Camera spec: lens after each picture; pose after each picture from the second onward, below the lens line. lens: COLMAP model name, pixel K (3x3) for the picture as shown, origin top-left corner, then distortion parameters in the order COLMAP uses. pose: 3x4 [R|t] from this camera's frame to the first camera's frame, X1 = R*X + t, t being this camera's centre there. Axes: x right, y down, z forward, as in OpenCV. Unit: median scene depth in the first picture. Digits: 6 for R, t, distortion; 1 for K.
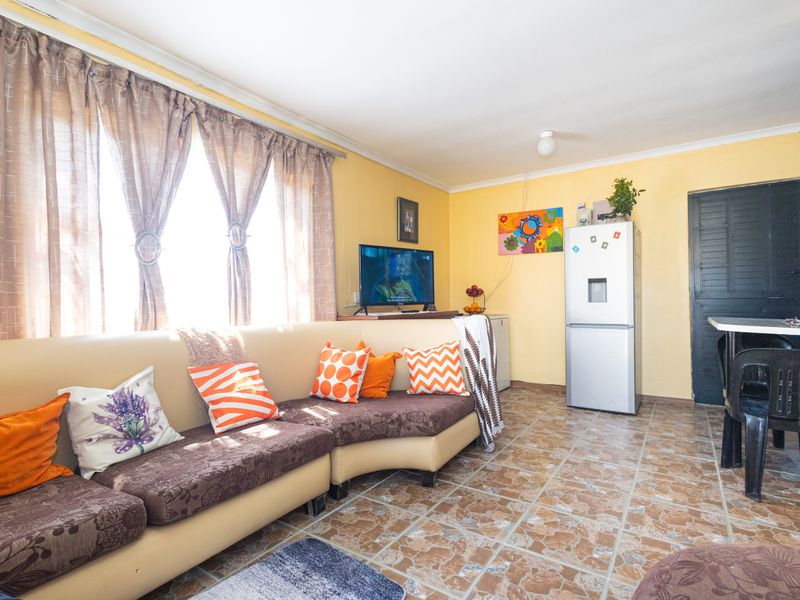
lens RADIAL K [[416.5, 0, 400.3], [0, 416.5, 302.3], [0, 0, 1]] dist [0.014790, -0.000472]
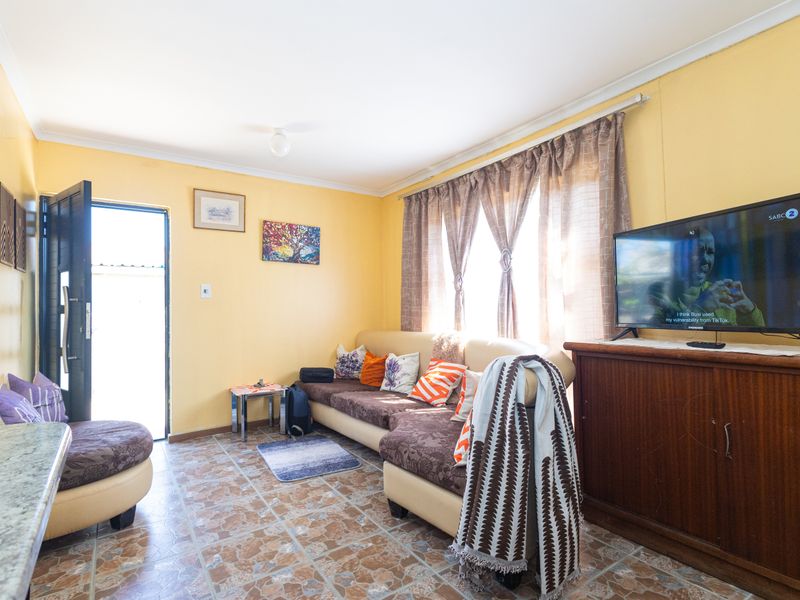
lens RADIAL K [[416.5, 0, 400.3], [0, 416.5, 302.3], [0, 0, 1]] dist [0.014790, -0.000472]
pose [[-0.370510, 0.004546, -0.928817, 1.152673], [0.022011, 0.999750, -0.003887, -0.061242], [0.928568, -0.021884, -0.370517, 1.638456]]
